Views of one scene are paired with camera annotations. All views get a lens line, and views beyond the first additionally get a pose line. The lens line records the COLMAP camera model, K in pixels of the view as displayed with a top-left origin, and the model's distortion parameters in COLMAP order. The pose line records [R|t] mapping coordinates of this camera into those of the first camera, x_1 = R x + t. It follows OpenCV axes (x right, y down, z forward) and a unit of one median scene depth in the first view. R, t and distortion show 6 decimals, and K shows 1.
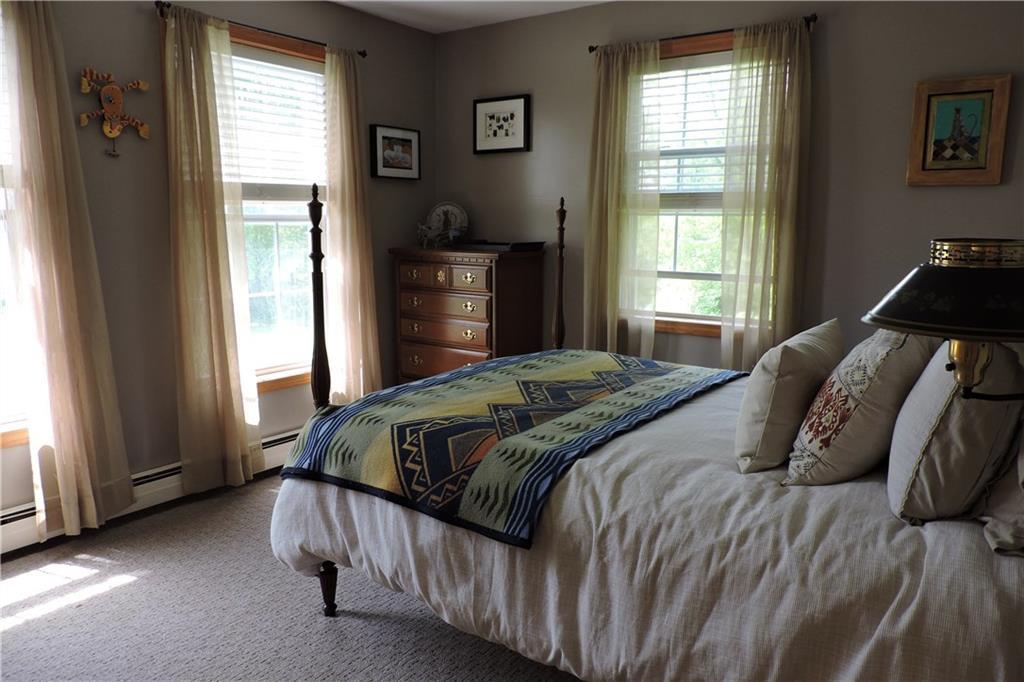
lens RADIAL K [[727.8, 0, 516.3], [0, 727.8, 336.4], [0, 0, 1]] dist [-0.015897, -0.008715]
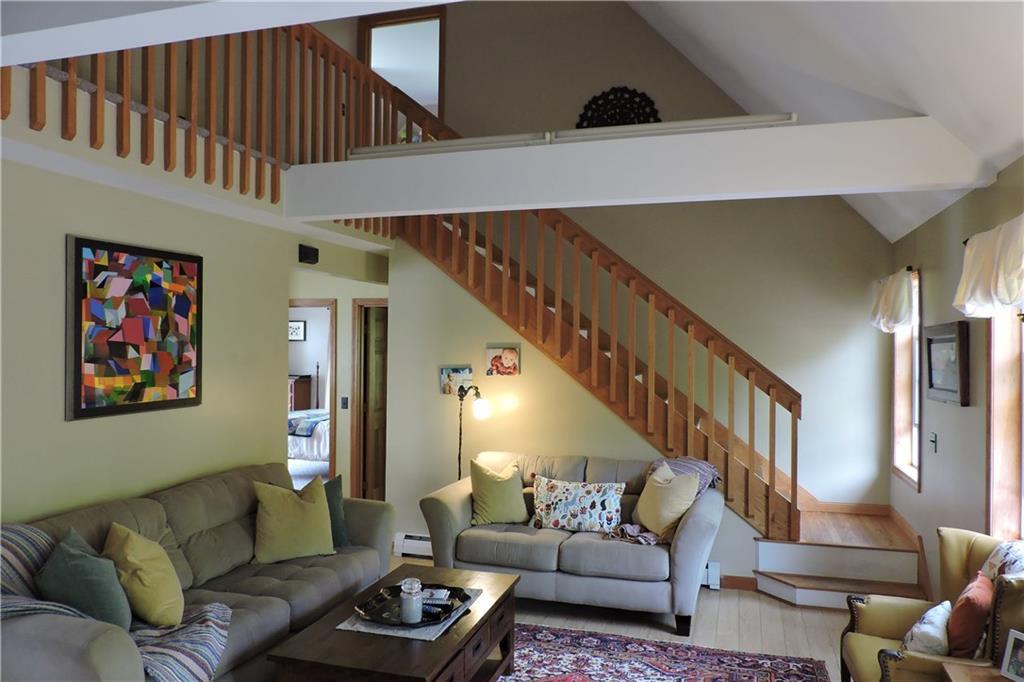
lens RADIAL K [[727.8, 0, 516.3], [0, 727.8, 336.4], [0, 0, 1]] dist [-0.015897, -0.008715]
pose [[0.948098, 0.009175, 0.317845, -0.199575], [0.043958, 0.986204, -0.159590, 0.385362], [-0.314925, 0.165279, 0.934615, -3.590852]]
